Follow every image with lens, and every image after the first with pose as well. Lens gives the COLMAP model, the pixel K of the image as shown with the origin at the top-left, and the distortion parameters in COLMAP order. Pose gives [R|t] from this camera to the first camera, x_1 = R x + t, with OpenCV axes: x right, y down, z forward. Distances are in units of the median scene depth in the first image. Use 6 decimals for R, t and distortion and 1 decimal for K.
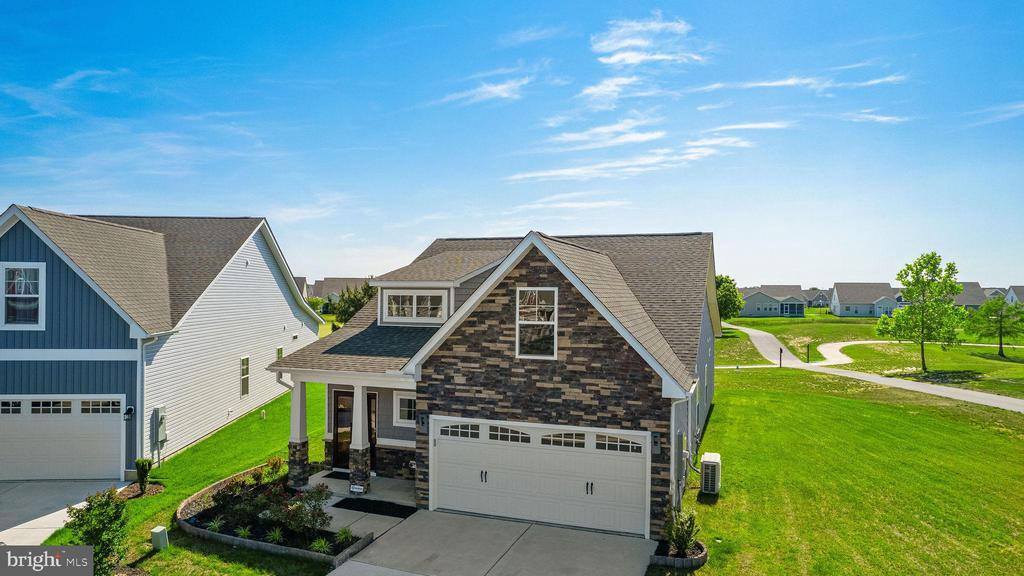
lens RADIAL K [[654.7, 0, 514.7], [0, 654.7, 288.1], [0, 0, 1]] dist [-0.075492, 0.069780]
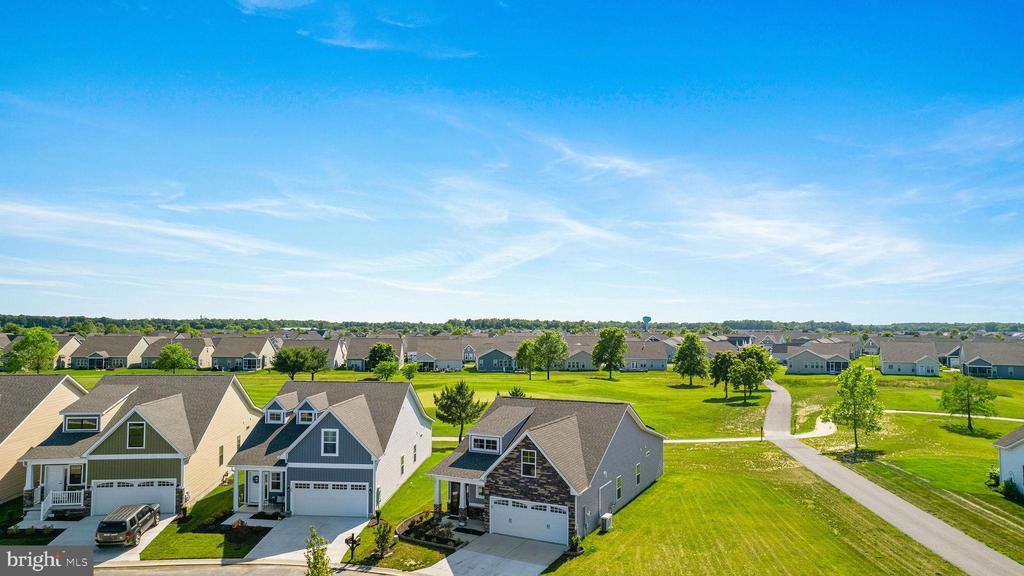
lens RADIAL K [[654.7, 0, 514.7], [0, 654.7, 288.1], [0, 0, 1]] dist [-0.075492, 0.069780]
pose [[0.992004, -0.012122, -0.125622, 0.308643], [0.005631, 0.998636, -0.051900, -0.506122], [0.126080, 0.050777, 0.990720, -1.621731]]
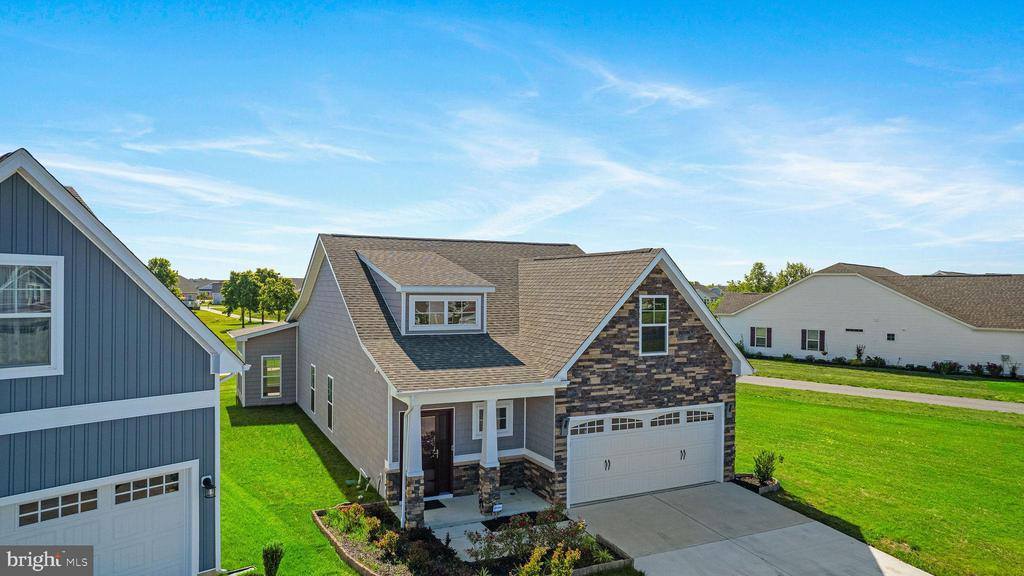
lens RADIAL K [[654.7, 0, 514.7], [0, 654.7, 288.1], [0, 0, 1]] dist [-0.075492, 0.069780]
pose [[0.695588, -0.001086, 0.718440, -0.962414], [-0.008437, 0.999918, 0.009680, -0.022779], [-0.718392, -0.012794, 0.695521, 0.345626]]
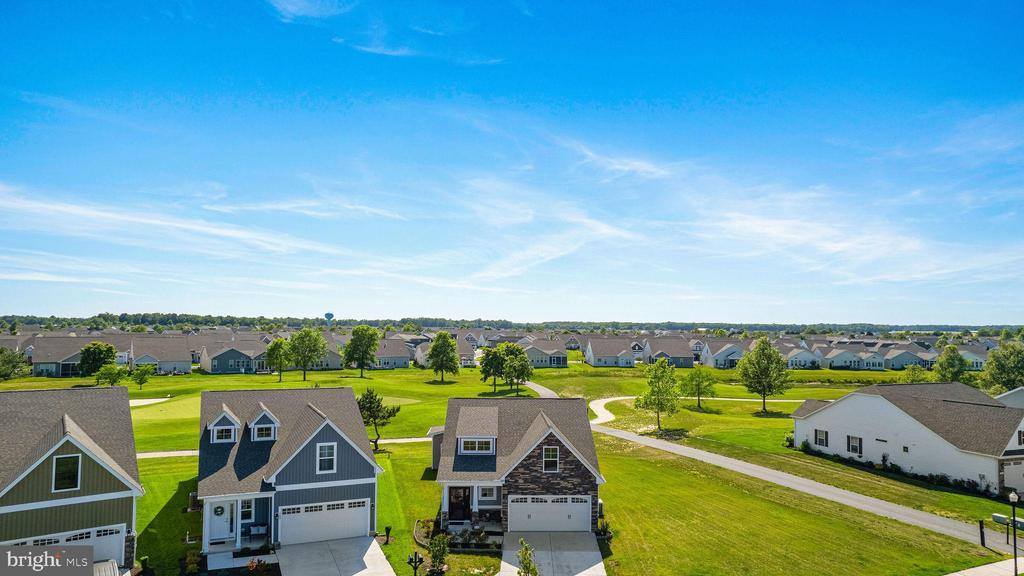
lens RADIAL K [[654.7, 0, 514.7], [0, 654.7, 288.1], [0, 0, 1]] dist [-0.075492, 0.069780]
pose [[0.933327, 0.020093, 0.358465, -1.086093], [-0.003682, 0.998916, -0.046405, -0.529548], [-0.359009, 0.041991, 0.932389, -1.518486]]
